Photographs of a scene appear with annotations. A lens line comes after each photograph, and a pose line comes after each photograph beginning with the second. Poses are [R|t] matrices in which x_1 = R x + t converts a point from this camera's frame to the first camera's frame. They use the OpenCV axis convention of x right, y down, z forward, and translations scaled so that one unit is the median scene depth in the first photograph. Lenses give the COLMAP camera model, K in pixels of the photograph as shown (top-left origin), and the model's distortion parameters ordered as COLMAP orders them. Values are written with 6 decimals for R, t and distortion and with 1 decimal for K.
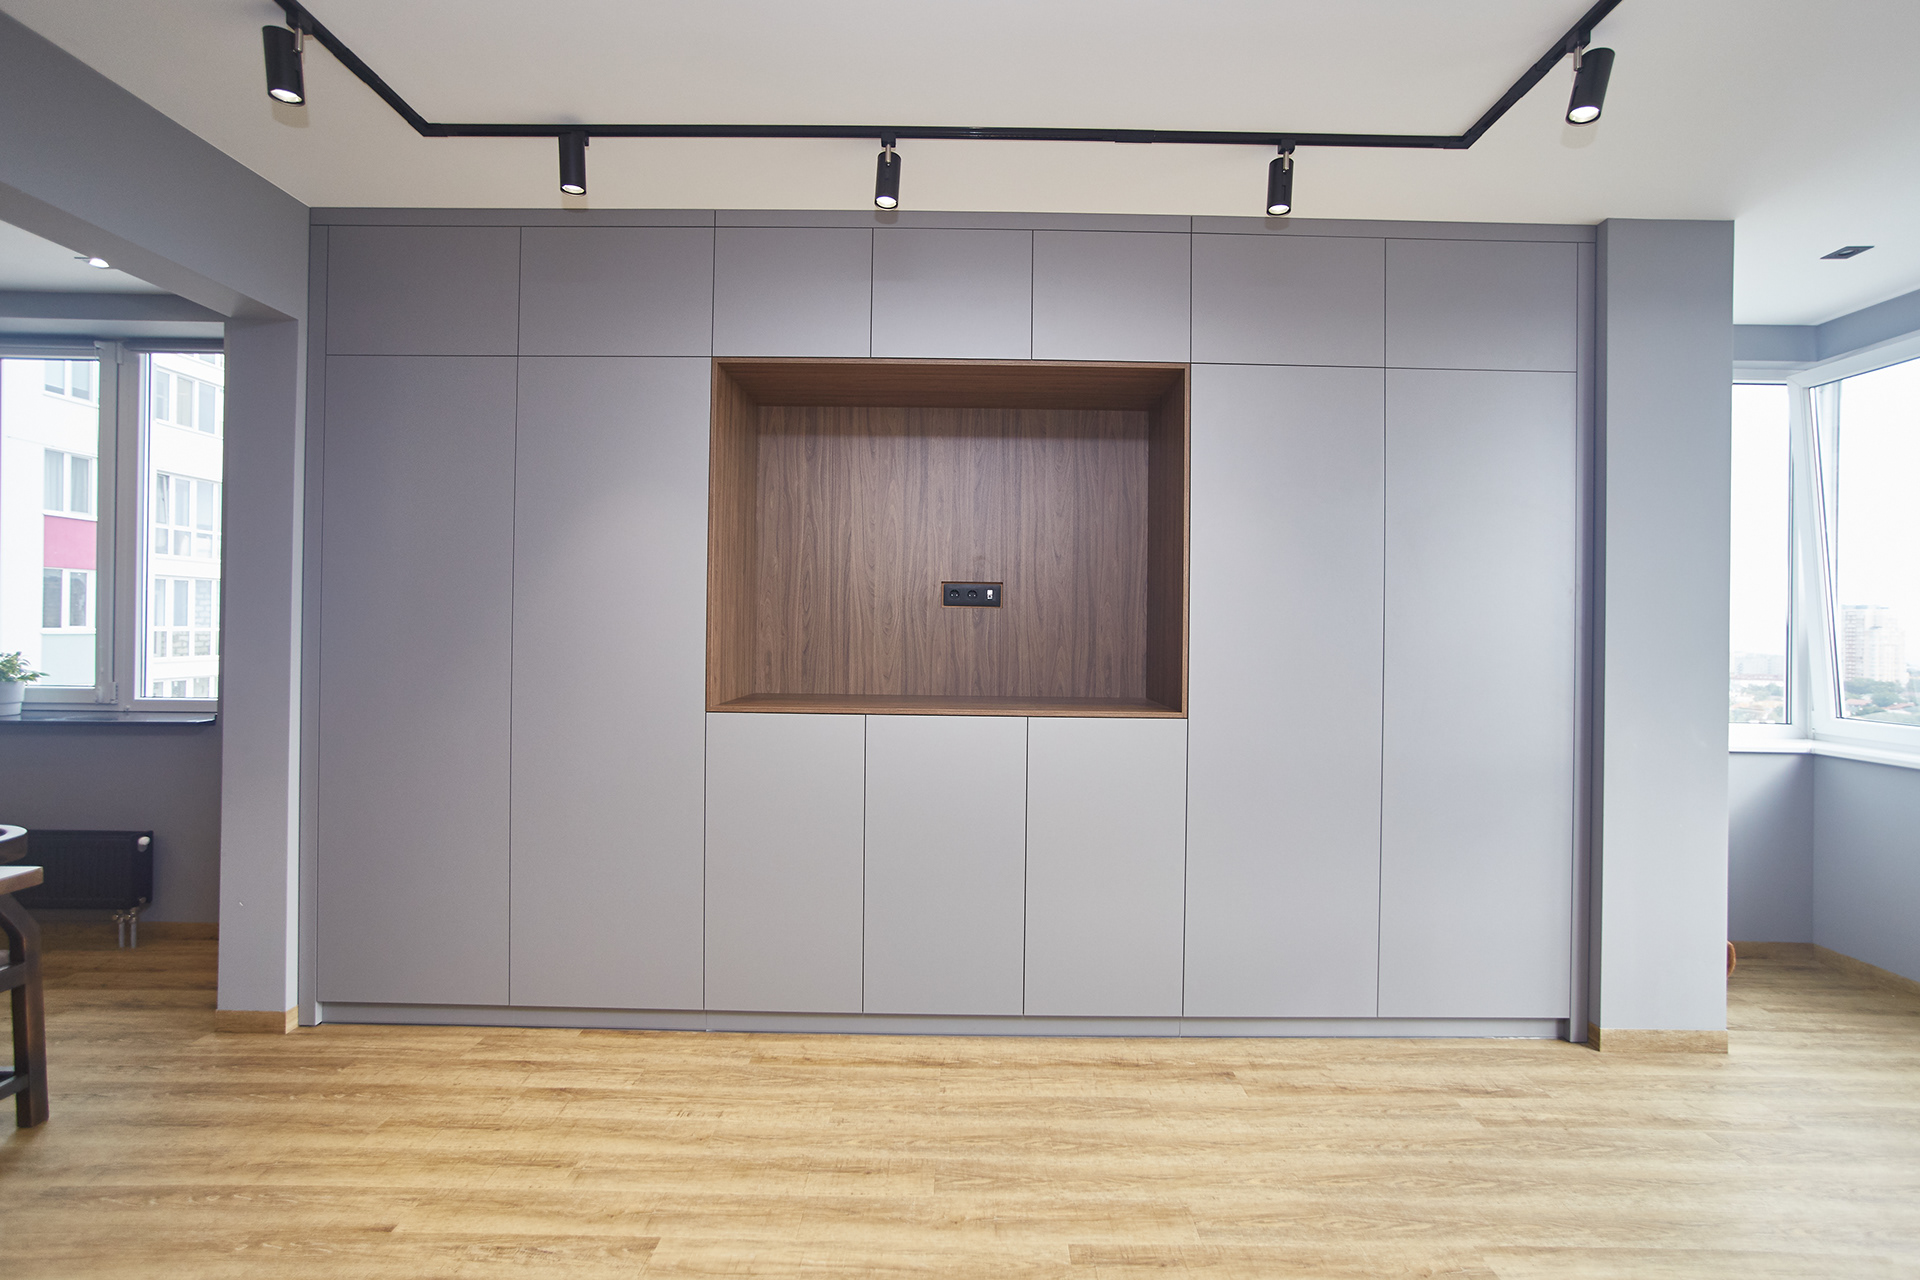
lens RADIAL K [[844.2, 0, 962.5], [0, 844.2, 629.2], [0, 0, 1]] dist [-0.042766, 0.021900]
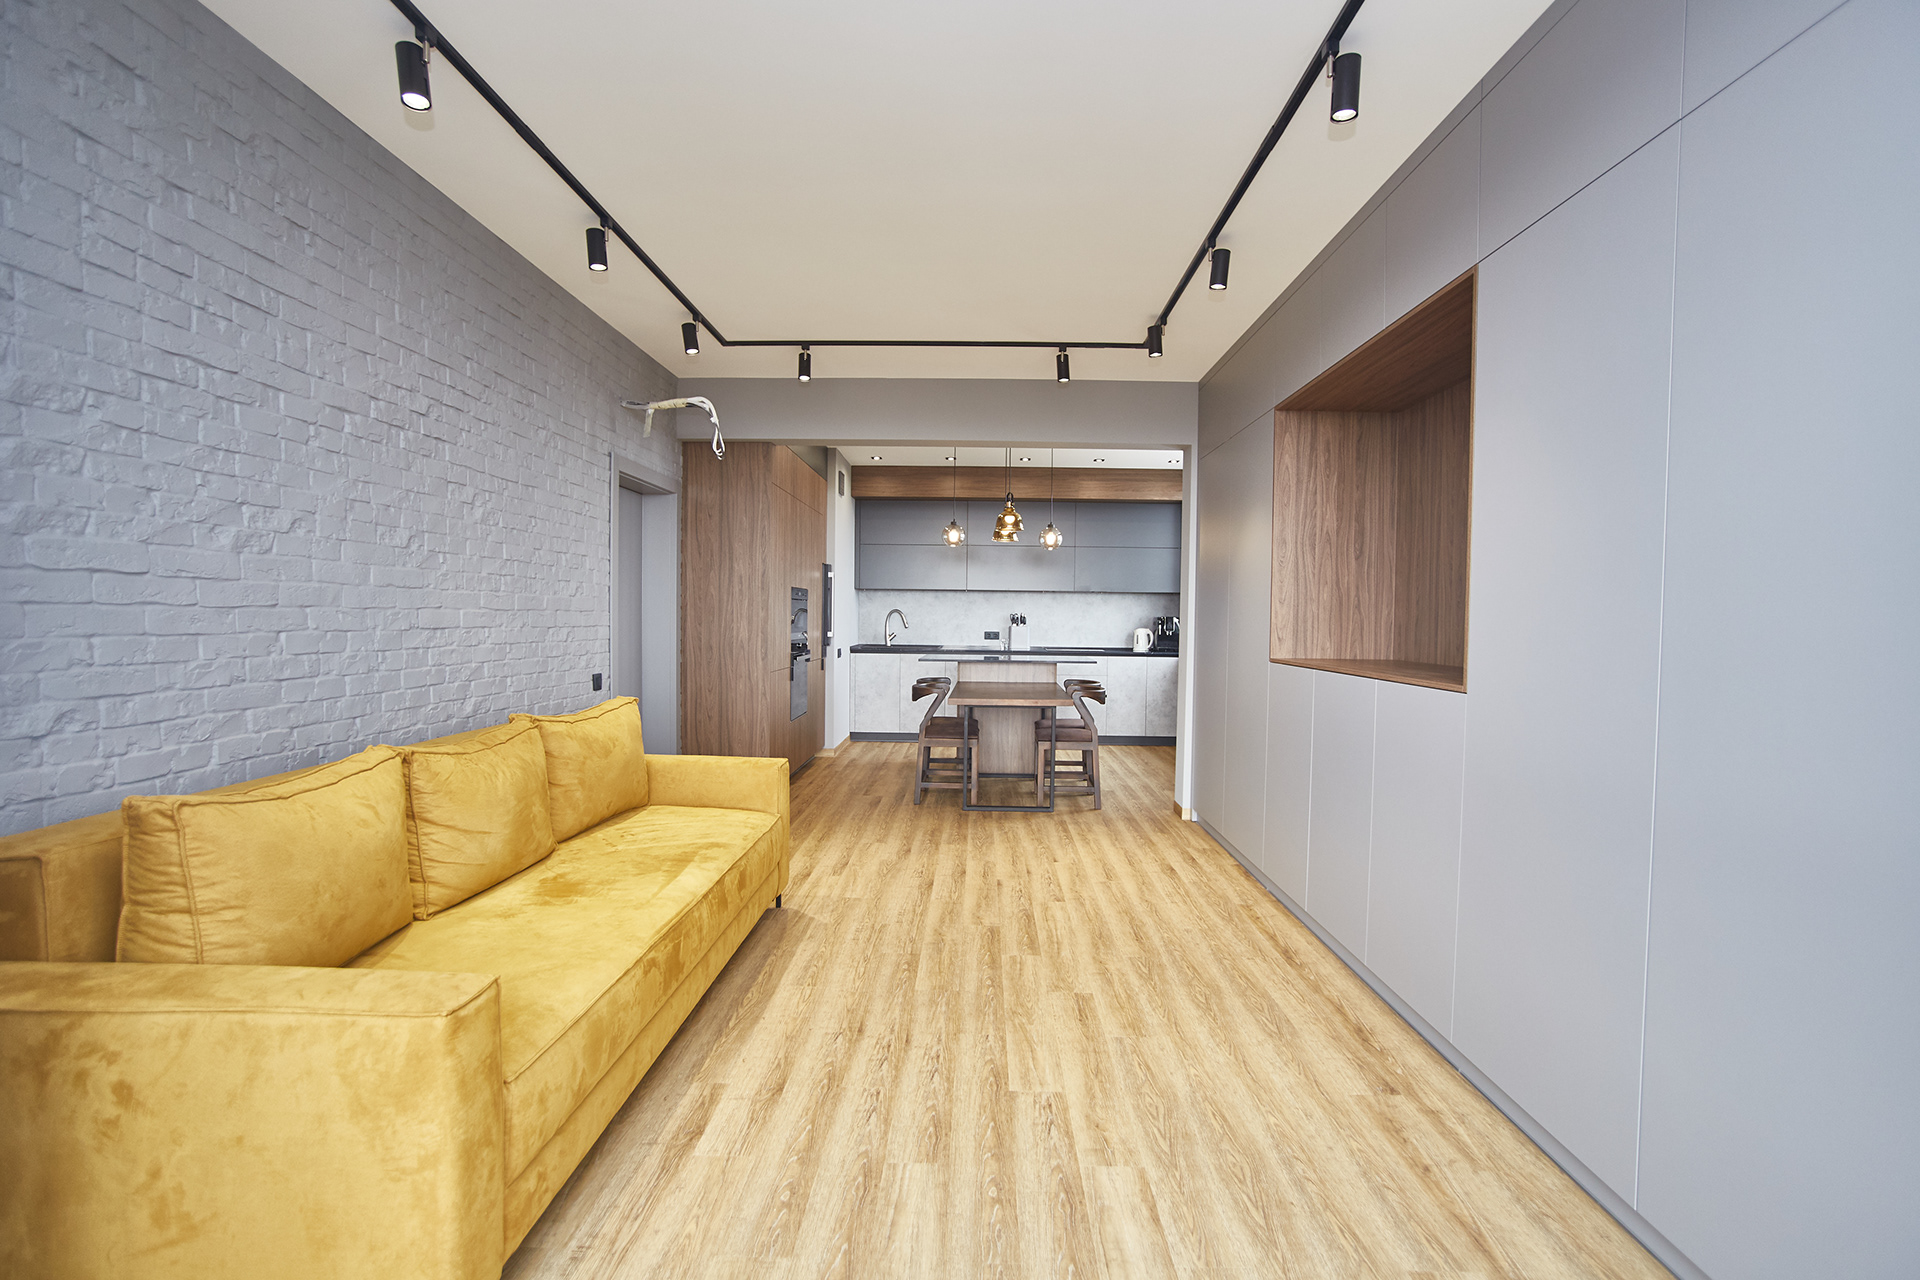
lens RADIAL K [[844.2, 0, 962.6], [0, 844.2, 634.8], [0, 0, 1]] dist [-0.042766, 0.021900]
pose [[-0.016566, 0.009085, -0.999821, 1.307890], [-0.012975, 0.999873, 0.009300, 0.068351], [0.999779, 0.013126, -0.016446, 0.626749]]
